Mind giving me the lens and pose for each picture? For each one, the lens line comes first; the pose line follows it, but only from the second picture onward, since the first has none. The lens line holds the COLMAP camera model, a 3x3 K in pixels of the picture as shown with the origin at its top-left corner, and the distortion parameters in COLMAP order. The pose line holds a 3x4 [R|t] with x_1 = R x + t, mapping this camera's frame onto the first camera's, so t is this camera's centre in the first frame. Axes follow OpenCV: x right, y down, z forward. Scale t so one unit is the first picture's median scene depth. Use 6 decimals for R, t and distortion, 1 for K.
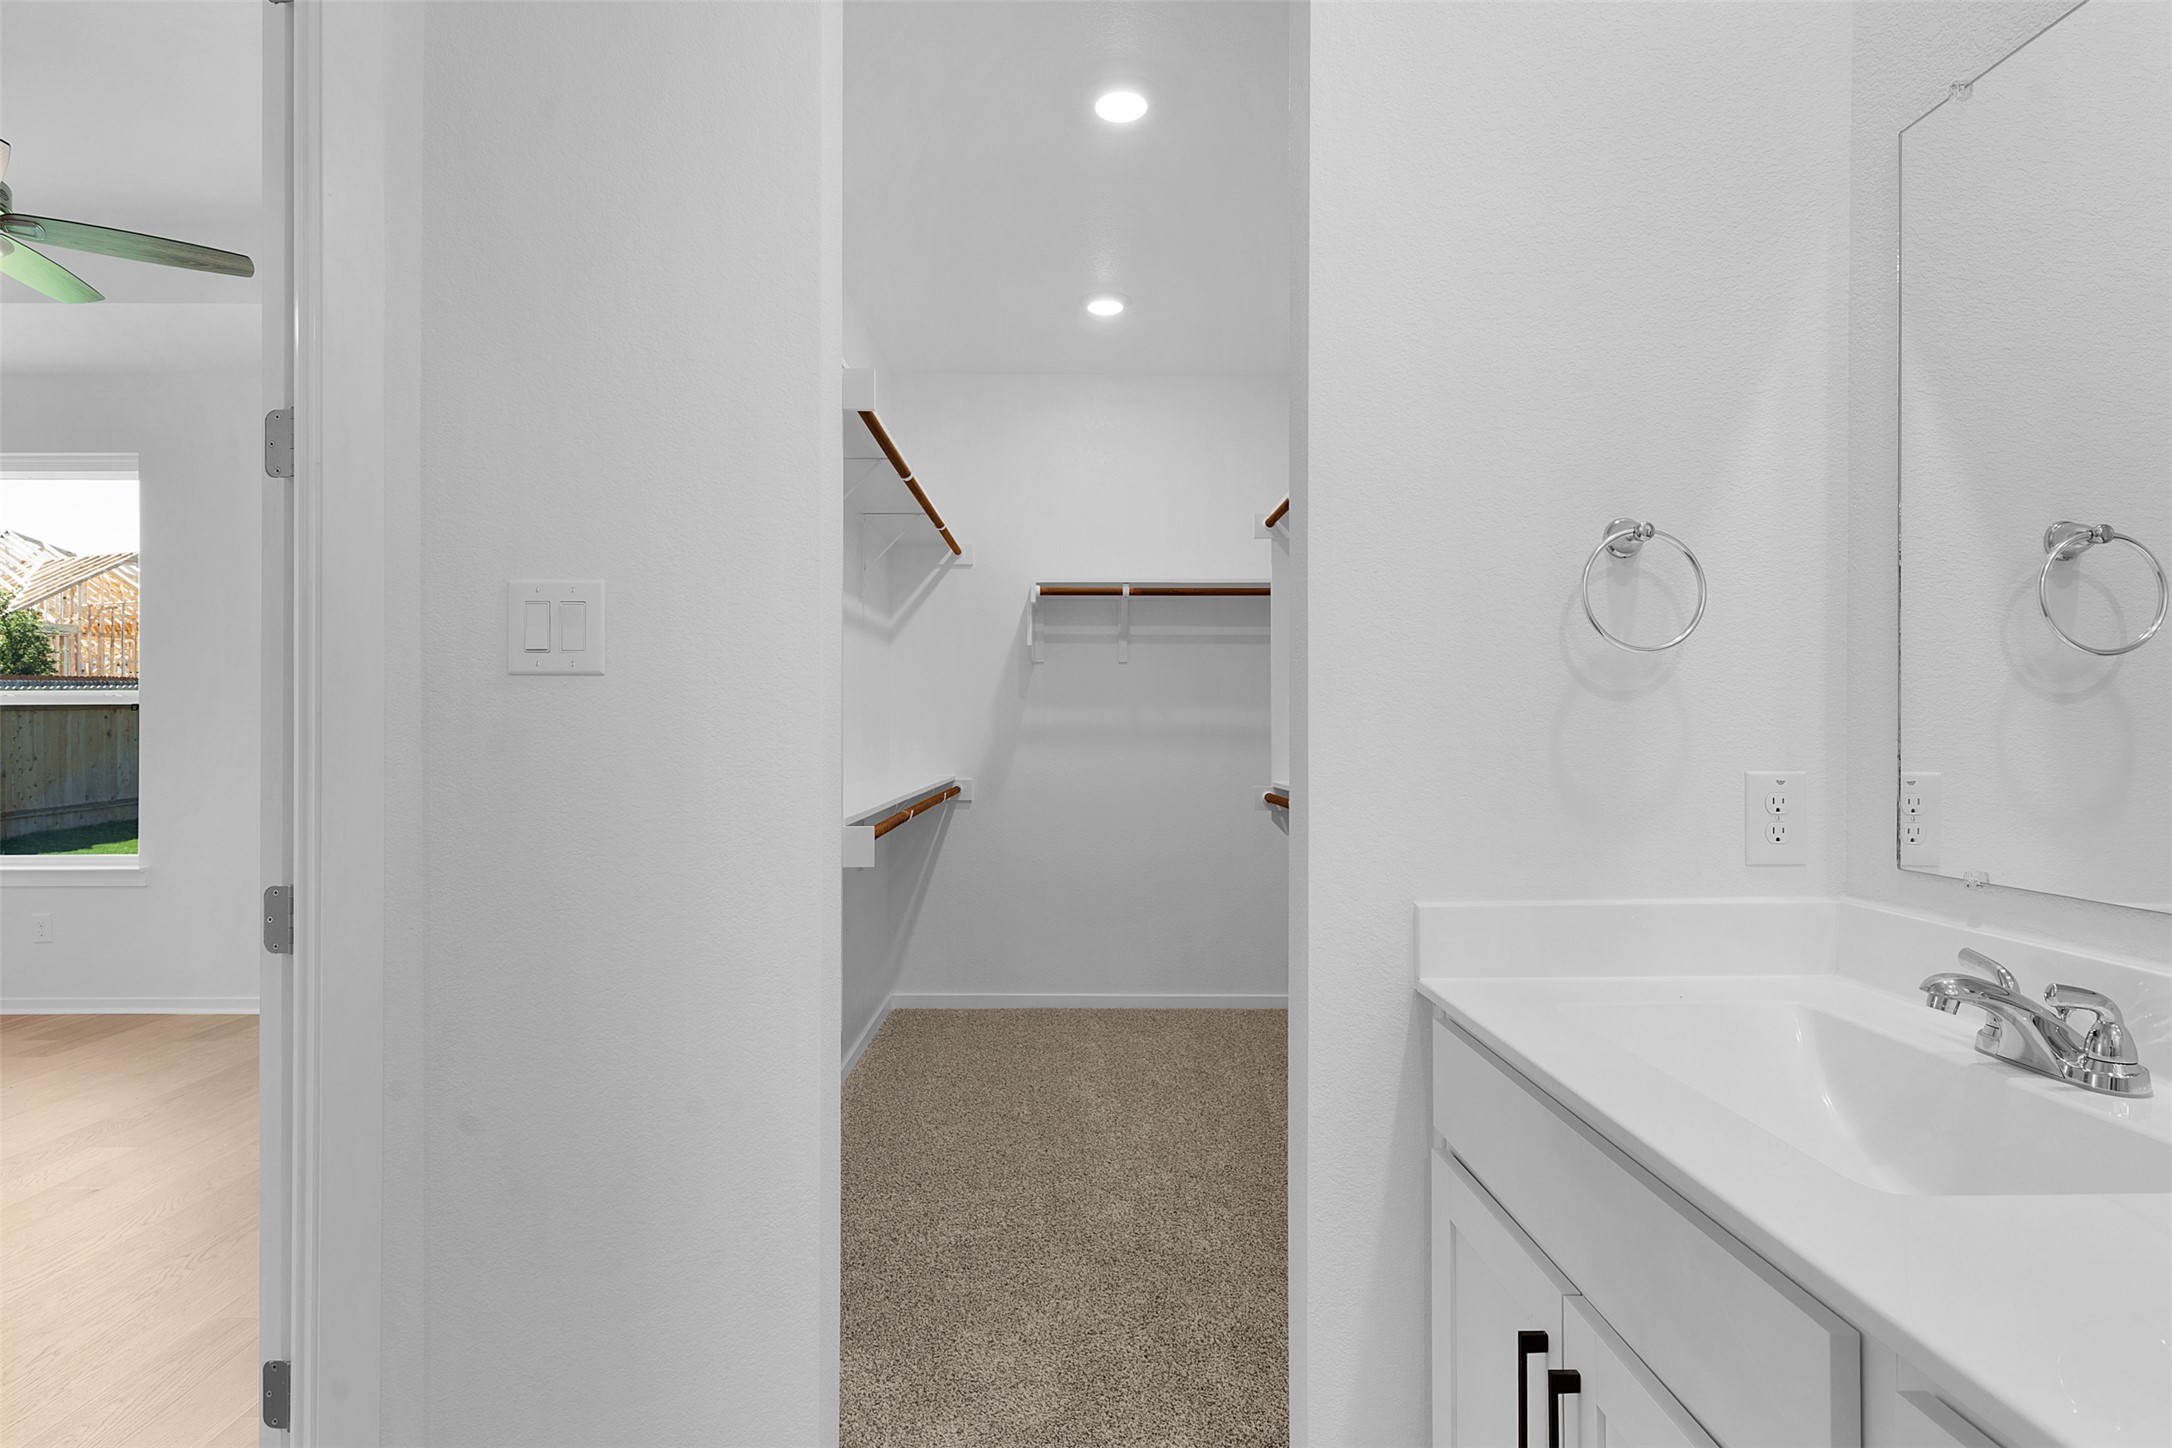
lens RADIAL K [[1043.2, 0, 1081.2], [0, 1043.2, 738.8], [0, 0, 1]] dist [0.005903, 0.000948]
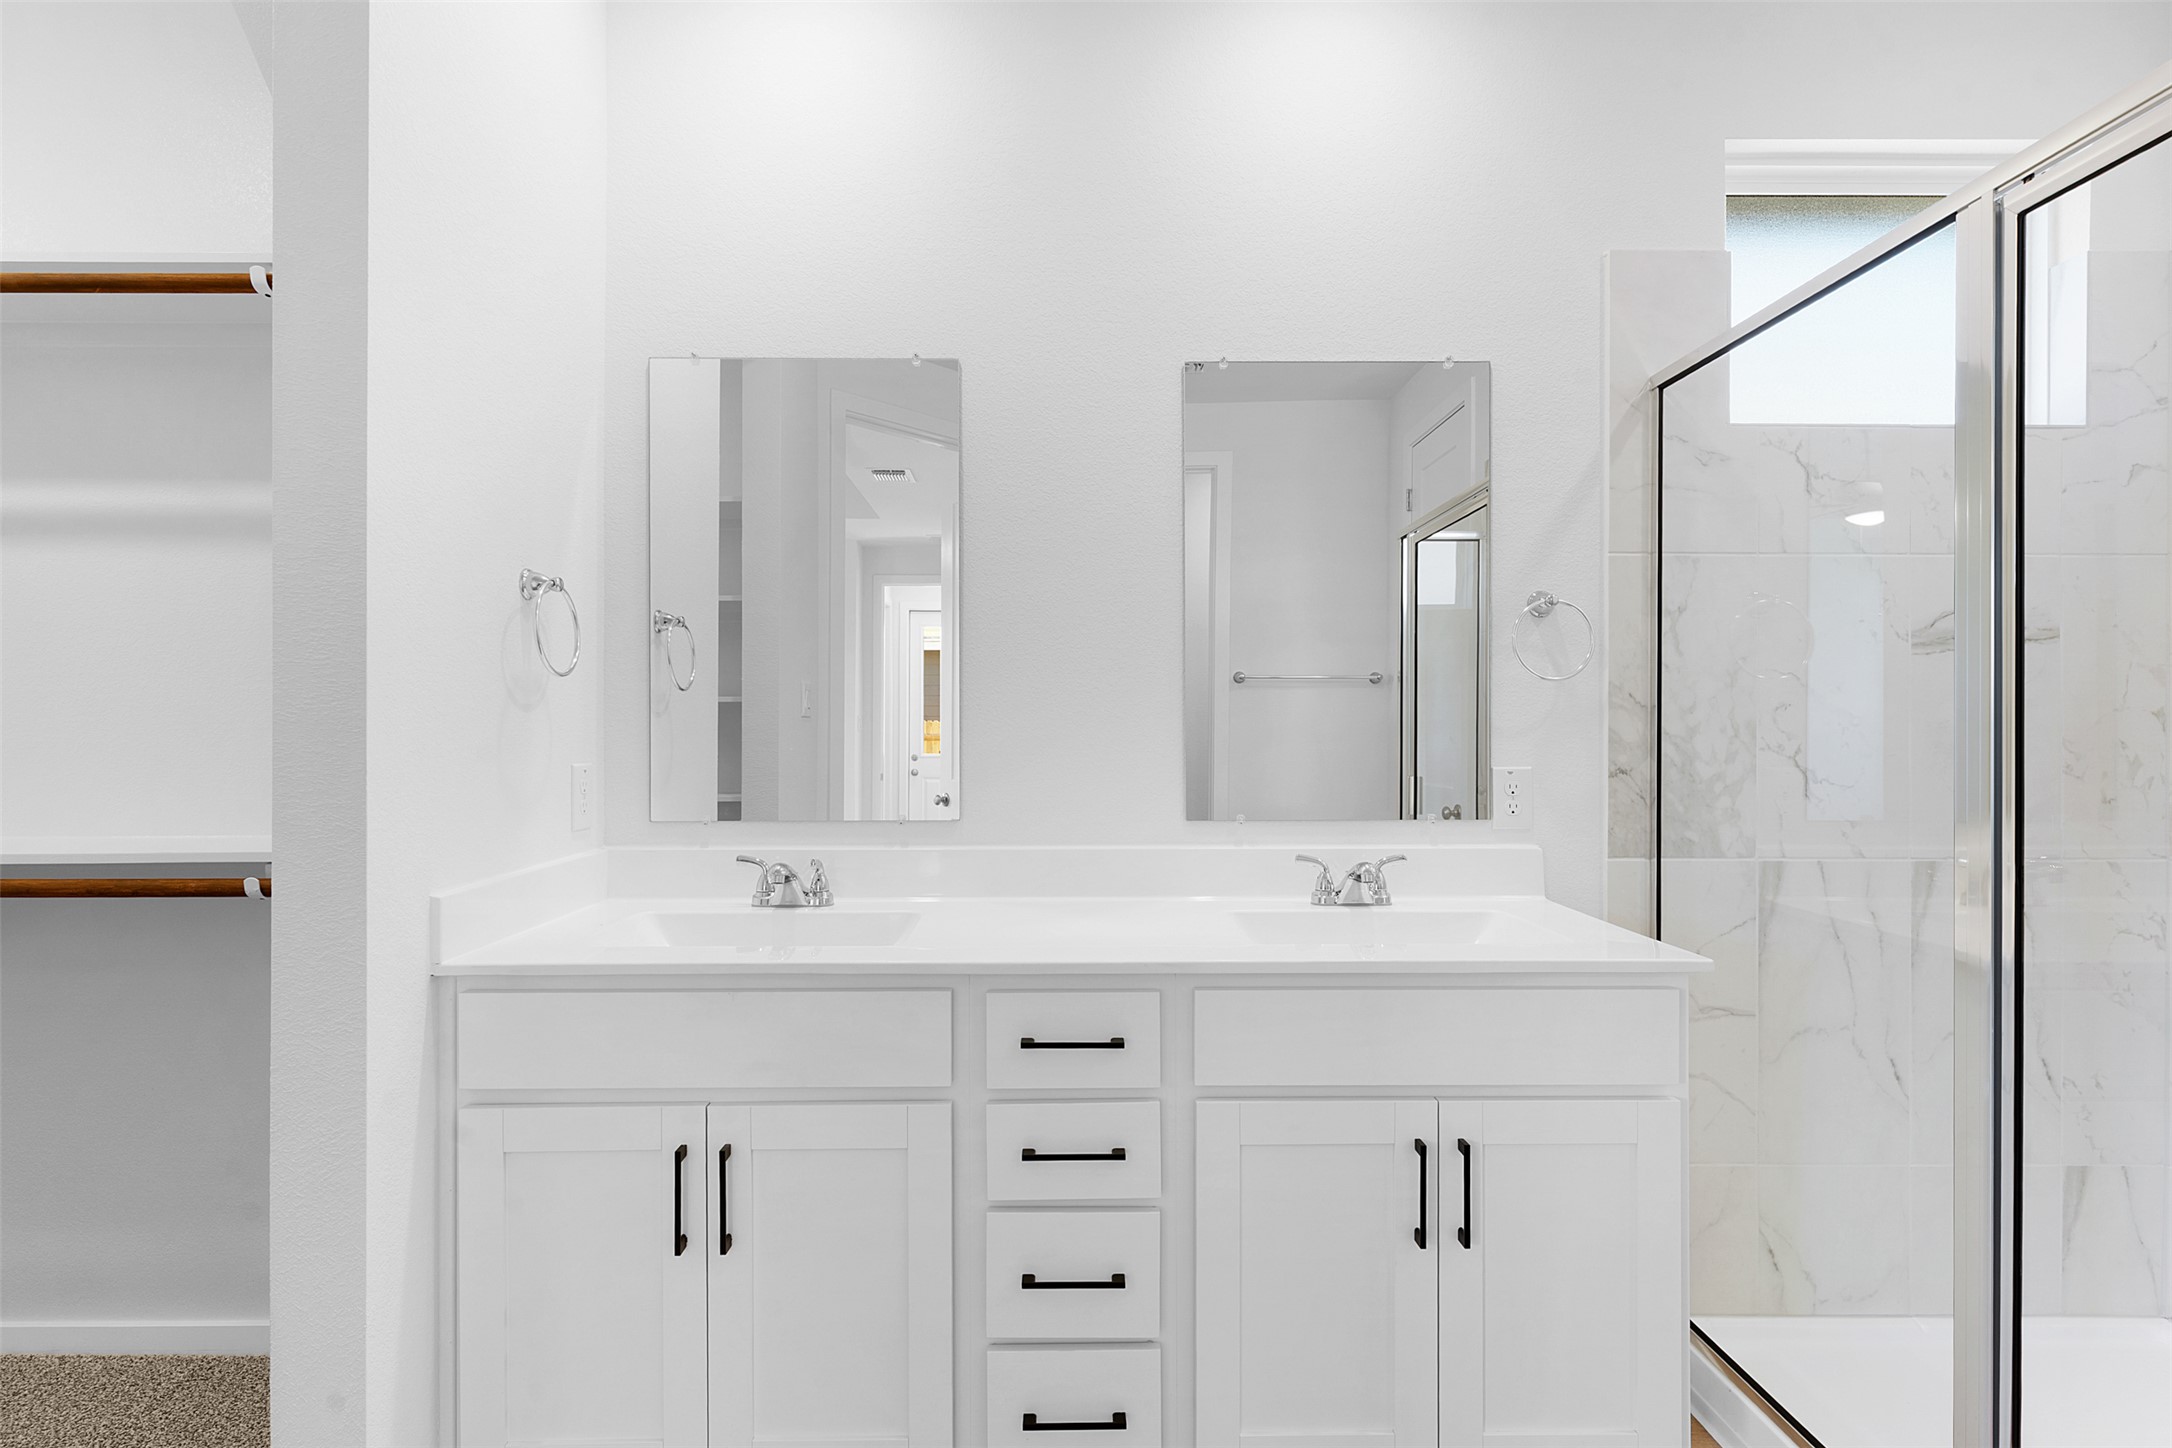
lens RADIAL K [[1043.2, 0, 1081.2], [0, 1043.2, 738.8], [0, 0, 1]] dist [0.005903, 0.000948]
pose [[-0.002438, -0.000564, 0.999997, -0.767626], [-0.000601, 1.000000, 0.000562, -0.004905], [-0.999997, -0.000600, -0.002438, 0.331330]]
